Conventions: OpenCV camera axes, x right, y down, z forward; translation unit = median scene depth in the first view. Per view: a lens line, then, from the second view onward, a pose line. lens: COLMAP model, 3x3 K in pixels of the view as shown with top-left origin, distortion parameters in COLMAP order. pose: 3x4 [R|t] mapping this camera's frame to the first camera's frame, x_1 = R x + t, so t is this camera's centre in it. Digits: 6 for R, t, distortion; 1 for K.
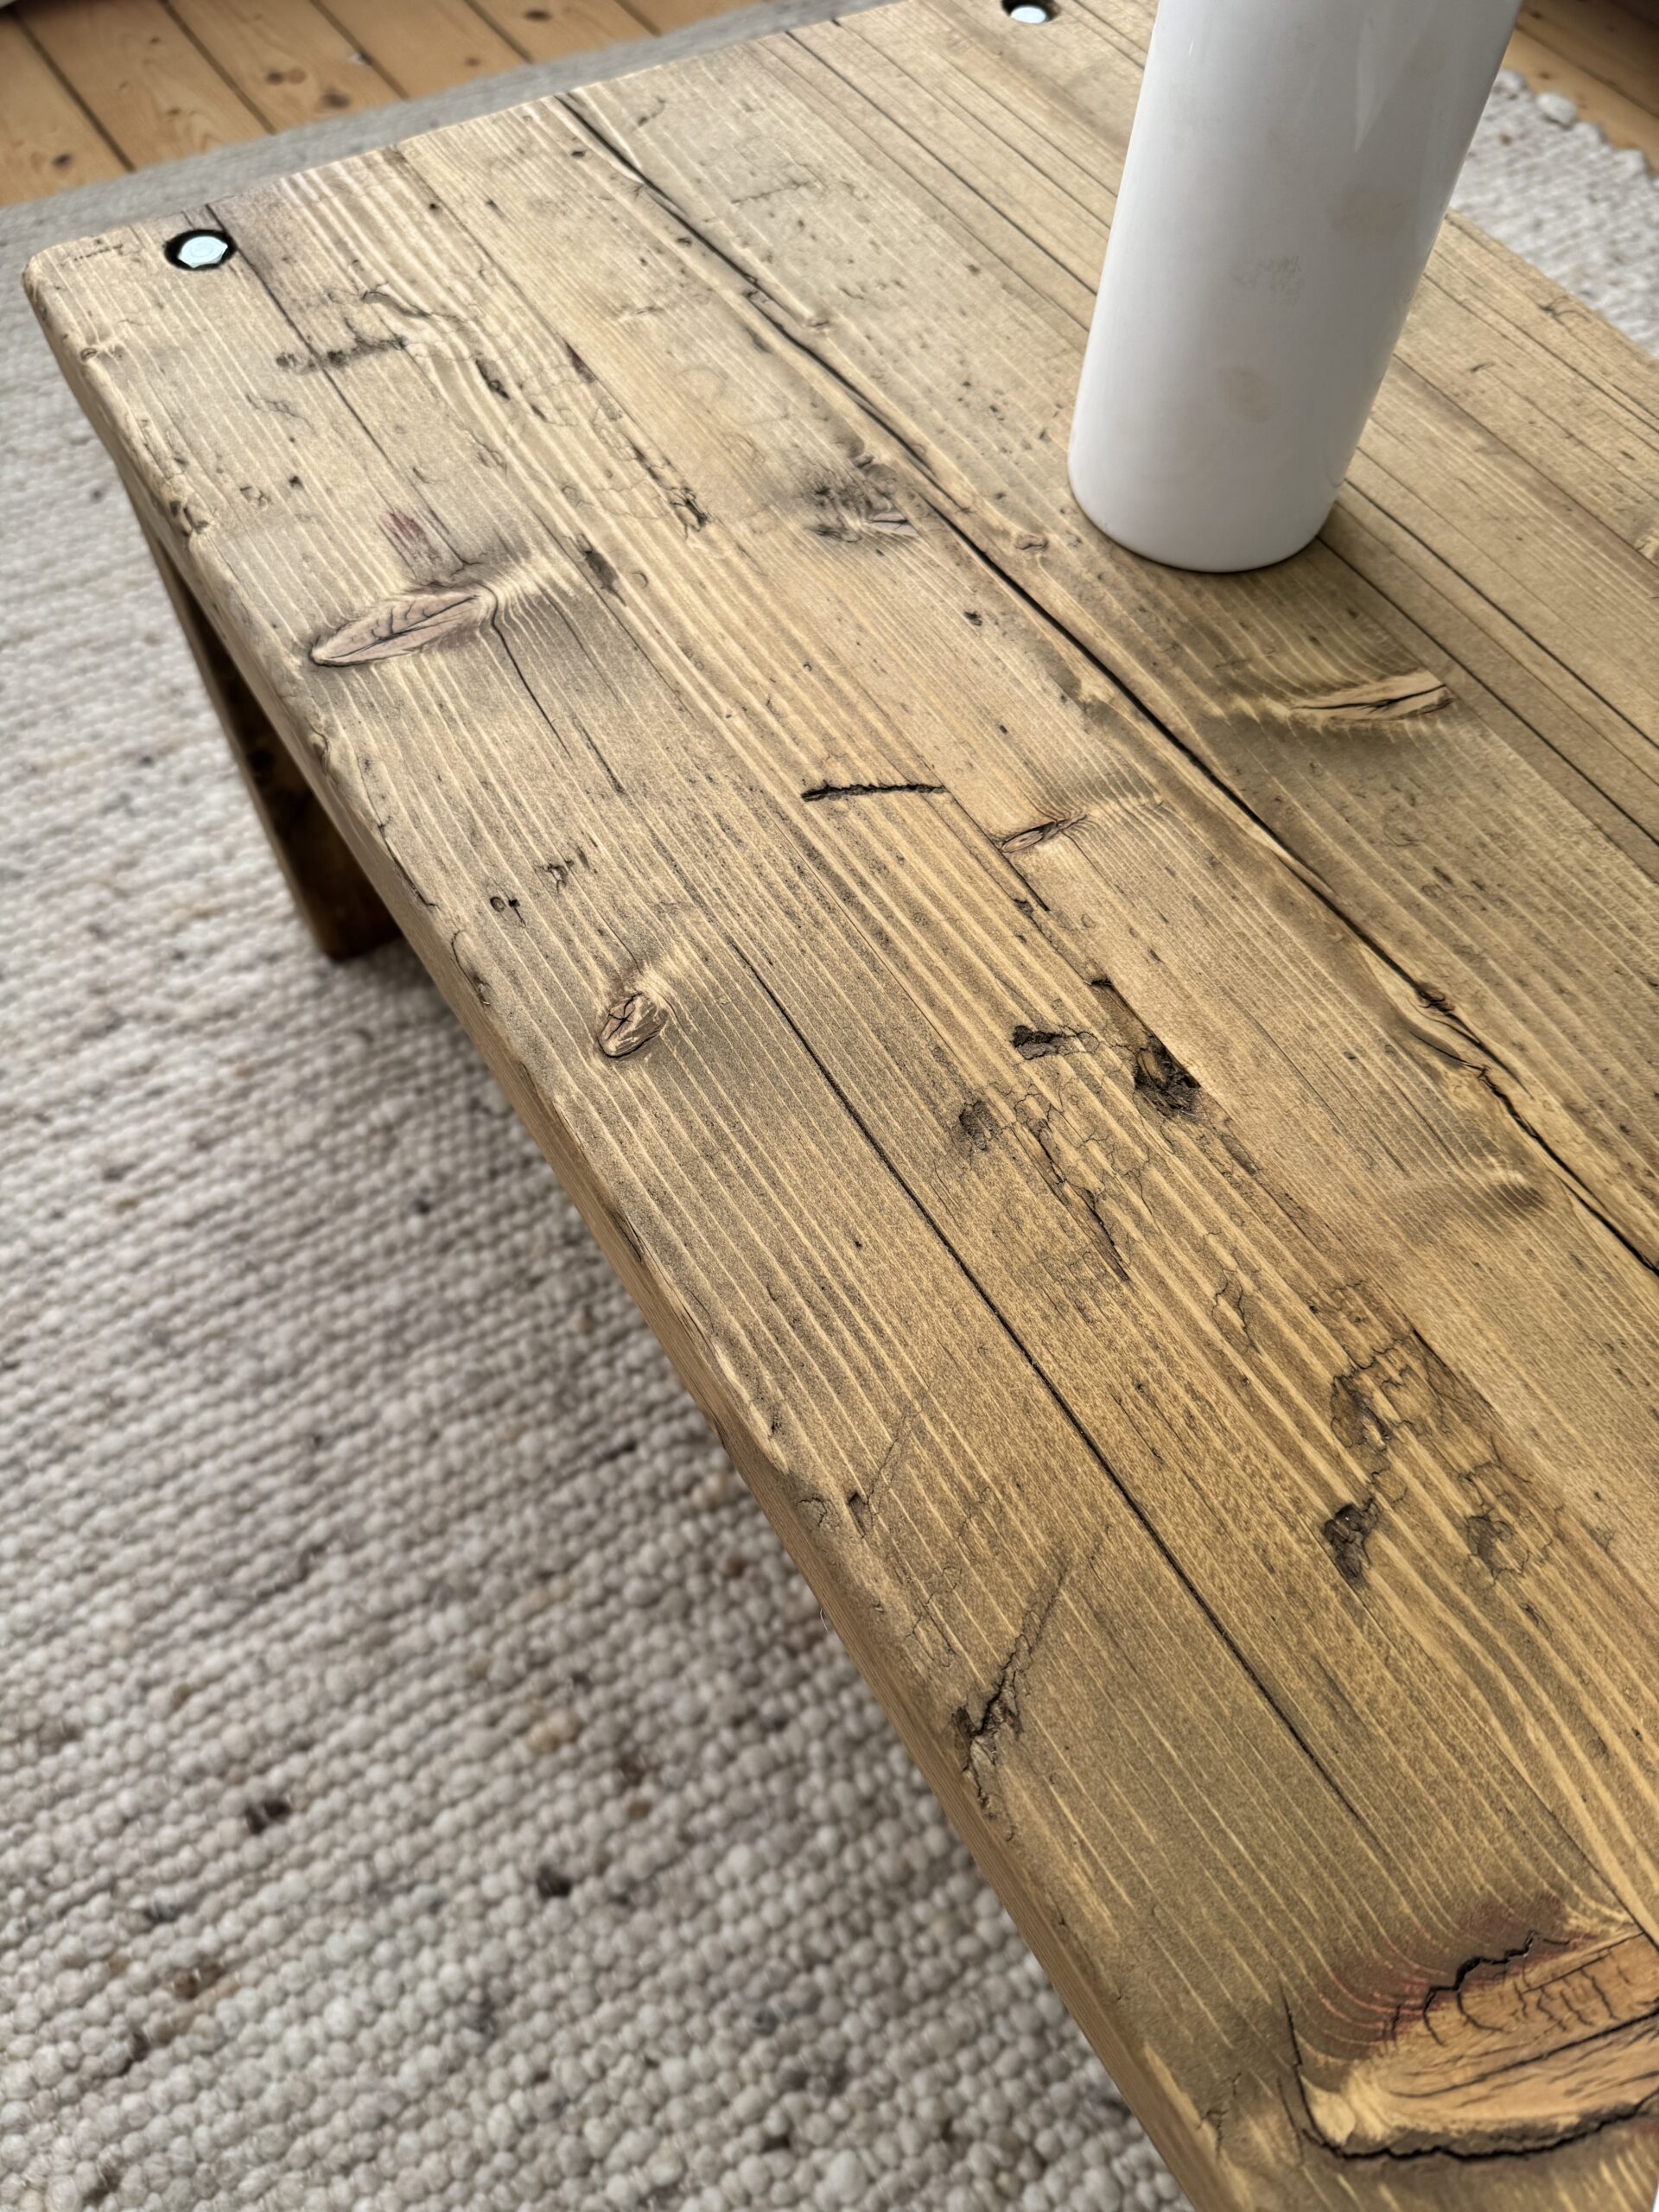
lens RADIAL K [[1631.9, 0, 836.4], [0, 1631.9, 1104.7], [0, 0, 1]] dist [-0.031386, -0.006800]
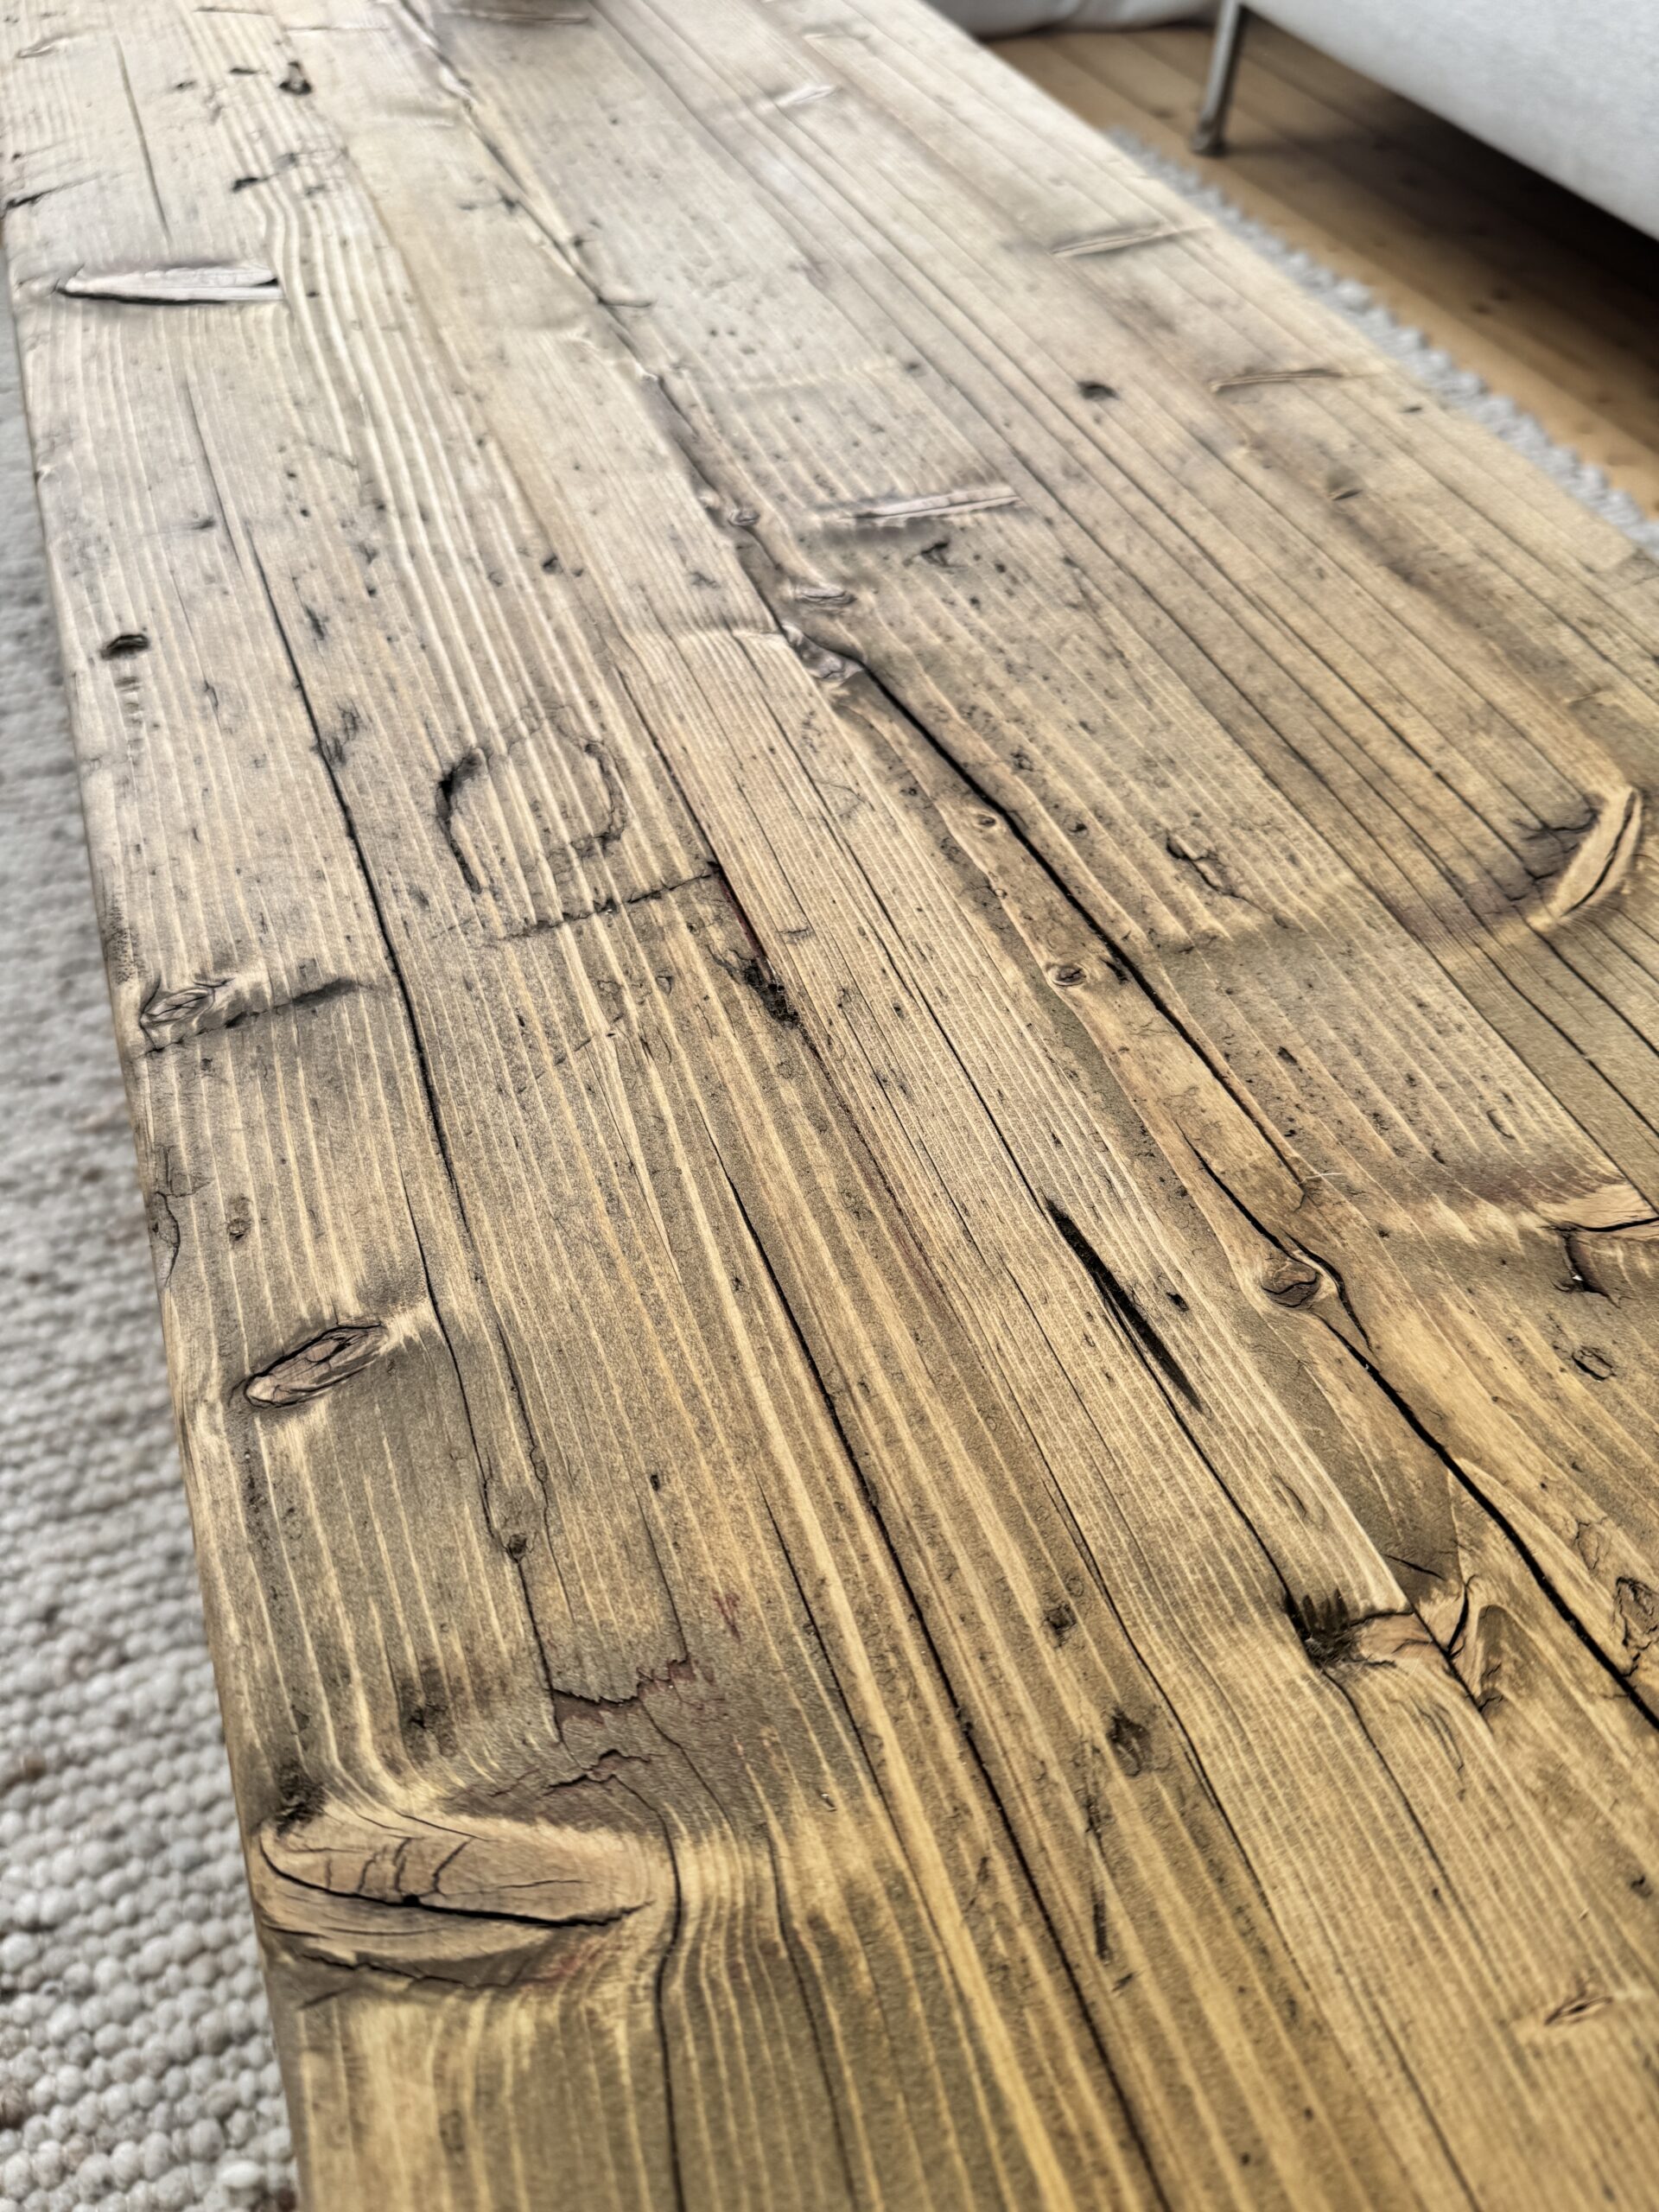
lens RADIAL K [[1586.1, 0, 843.5], [0, 1586.1, 1106.1], [0, 0, 1]] dist [0.070628, -0.121233]
pose [[0.982088, 0.136162, -0.130239, 0.800214], [-0.158452, 0.970854, -0.179820, 0.885916], [0.101959, 0.197235, 0.975040, -0.318825]]
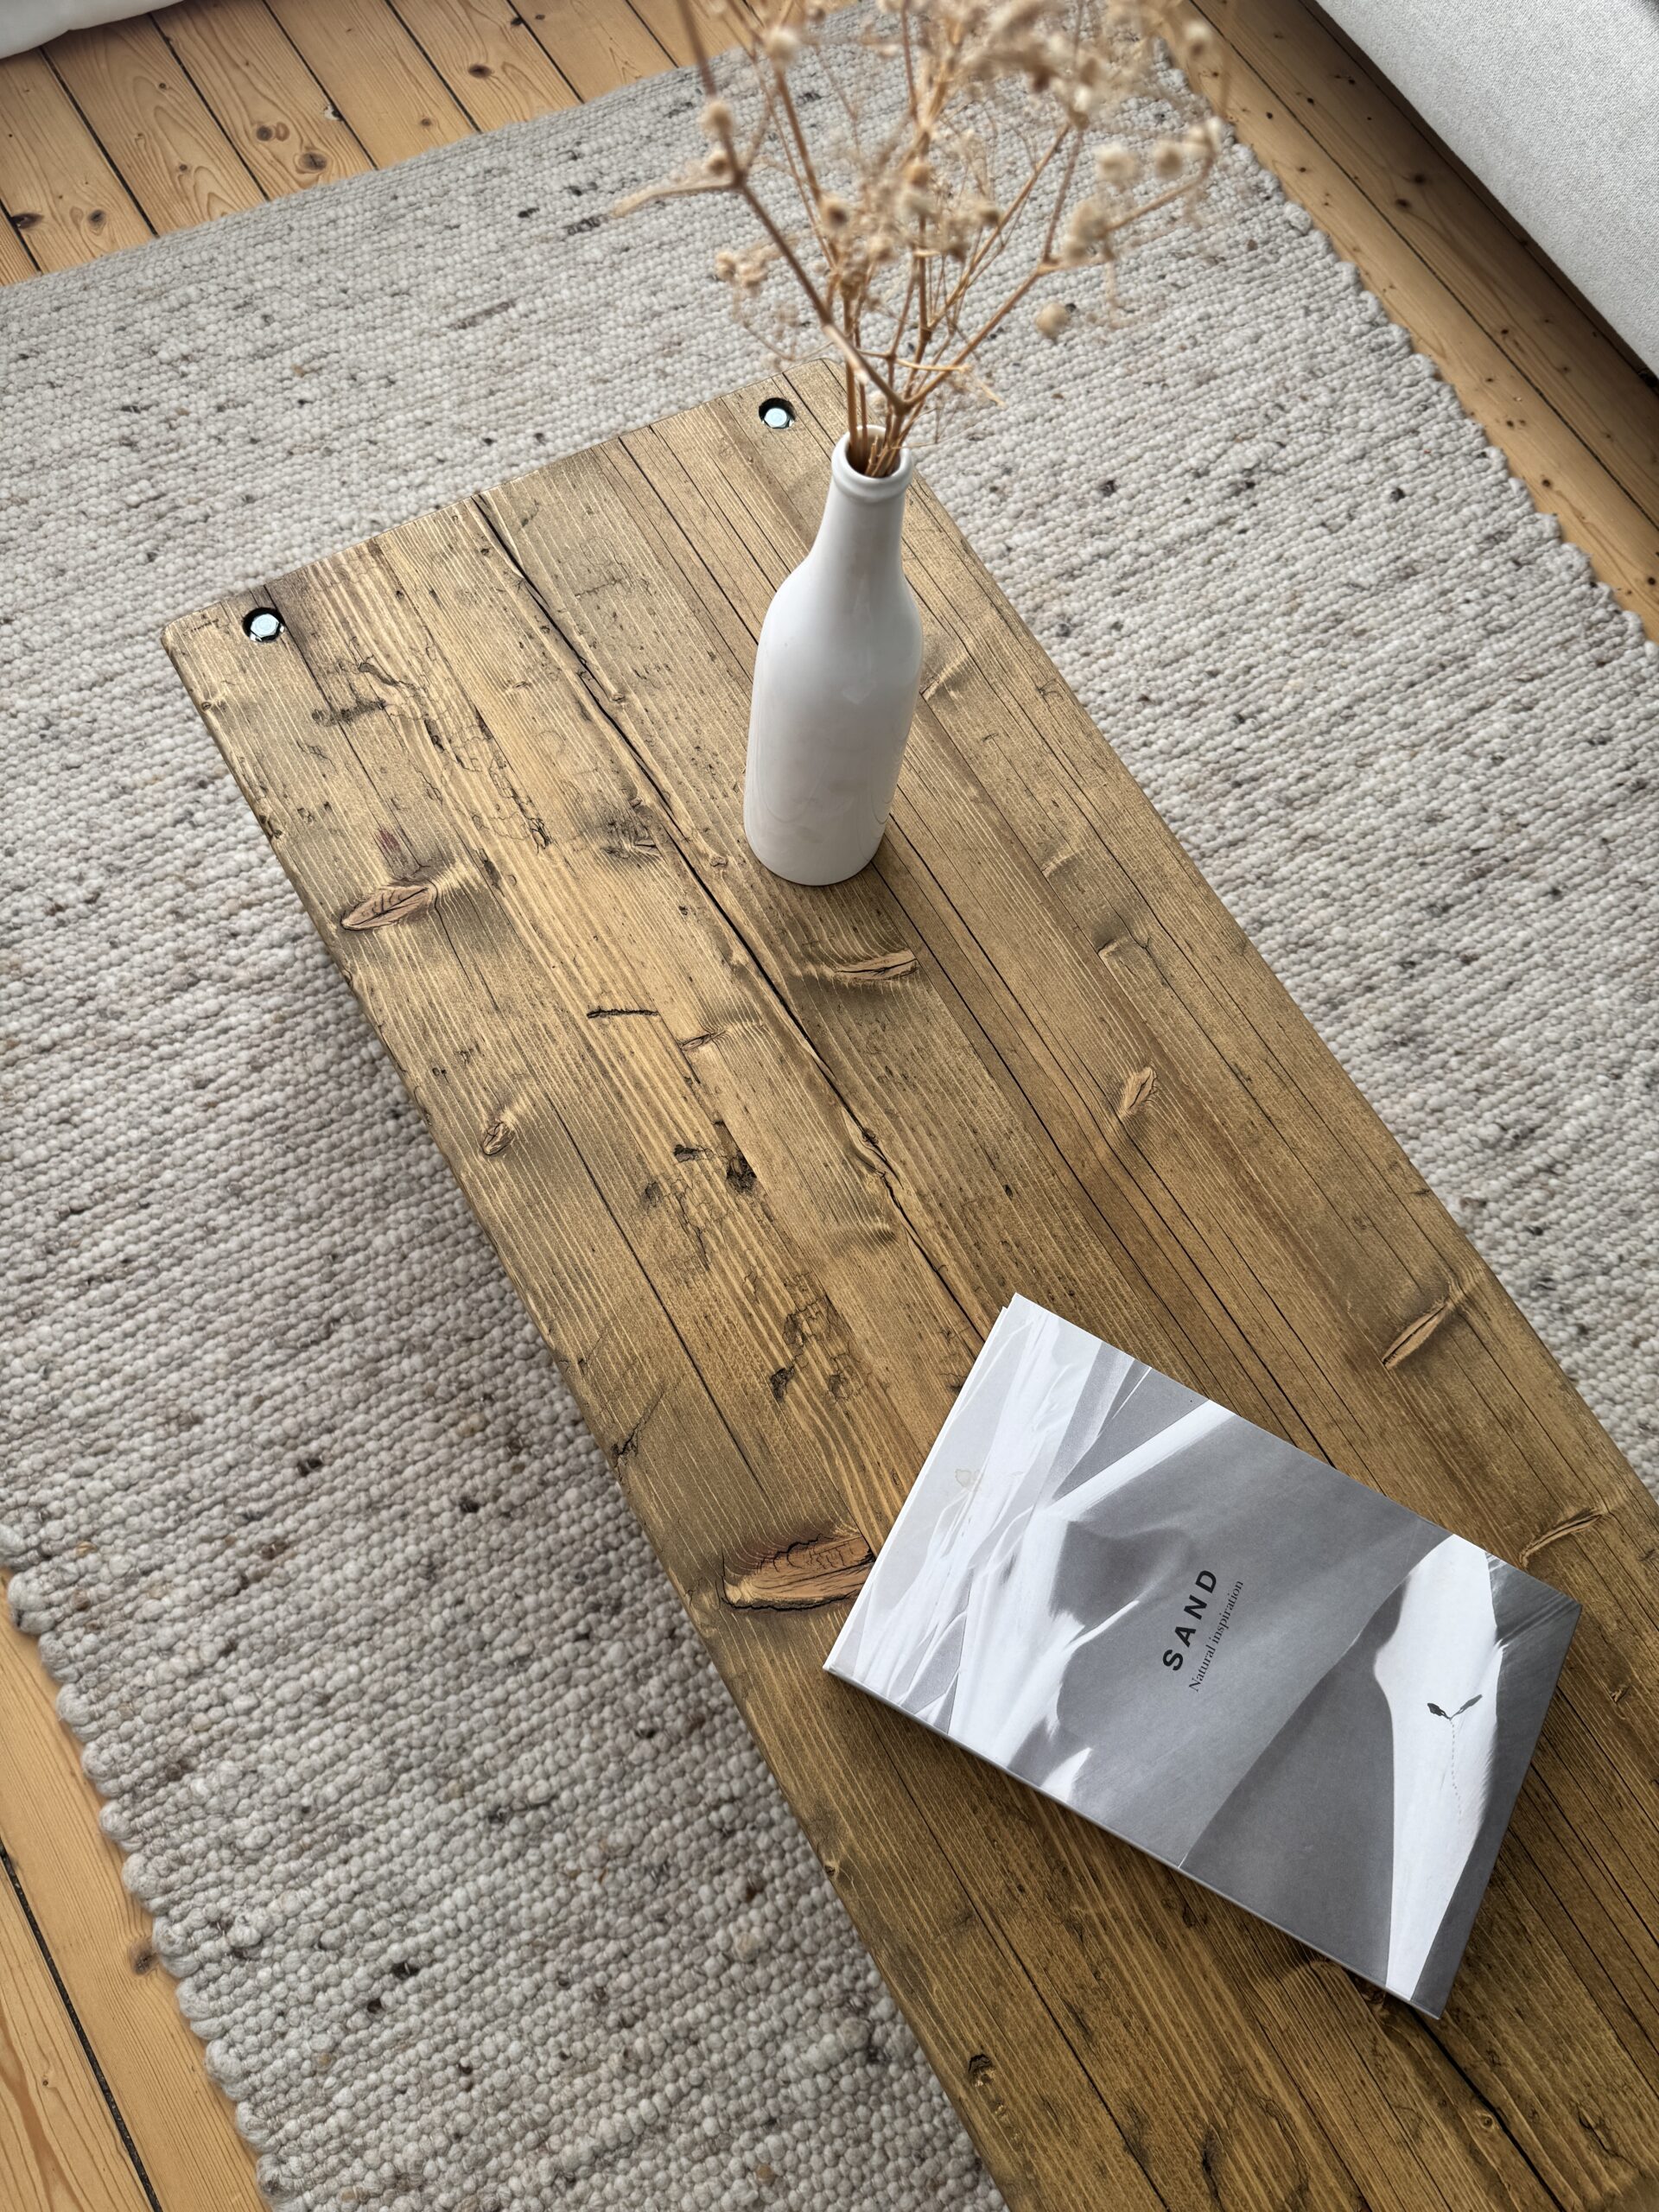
lens RADIAL K [[1586.1, 0, 843.5], [0, 1586.1, 1106.1], [0, 0, 1]] dist [0.070628, -0.121233]
pose [[0.998388, 0.043875, 0.036018, 0.174114], [-0.050050, 0.979749, 0.193872, -0.355915], [-0.026783, -0.195363, 0.980365, -0.743199]]
